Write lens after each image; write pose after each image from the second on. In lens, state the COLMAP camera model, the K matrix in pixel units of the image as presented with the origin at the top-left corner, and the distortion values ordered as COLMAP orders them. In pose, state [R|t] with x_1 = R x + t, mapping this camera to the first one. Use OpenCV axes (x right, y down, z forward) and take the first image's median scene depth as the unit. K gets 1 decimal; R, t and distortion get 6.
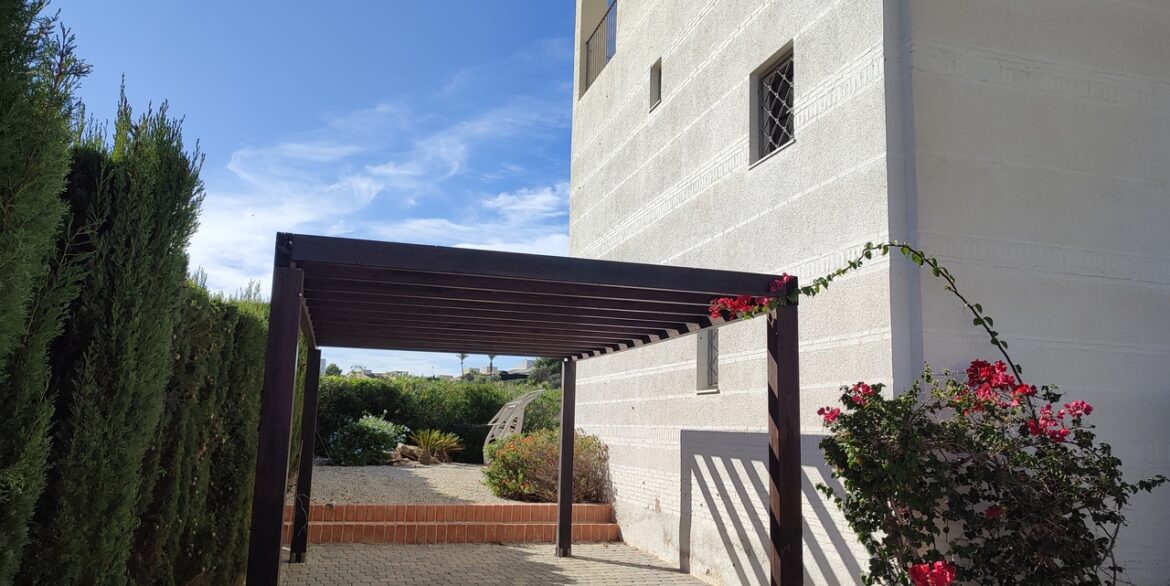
lens RADIAL K [[866.8, 0, 585.2], [0, 866.8, 292.7], [0, 0, 1]] dist [0.002603, -0.005474]
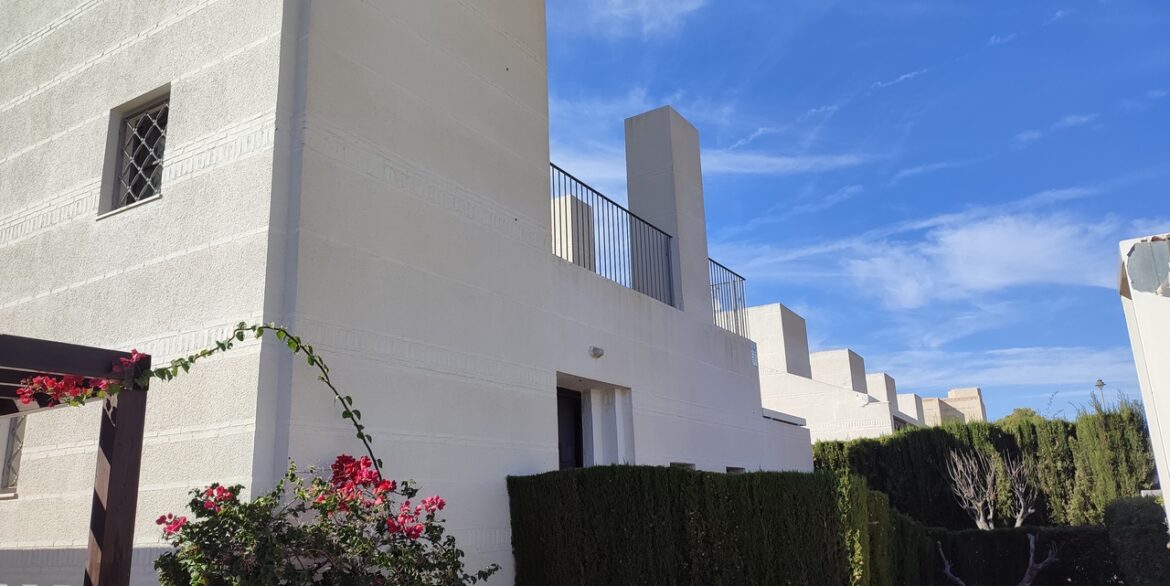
lens RADIAL K [[850.4, 0, 585.0], [0, 850.4, 293.0], [0, 0, 1]] dist [0.033701, -0.031597]
pose [[0.746499, 0.119033, 0.654653, 0.013753], [-0.055089, 0.991547, -0.117471, -0.004152], [-0.663103, 0.051628, 0.746746, 0.112723]]
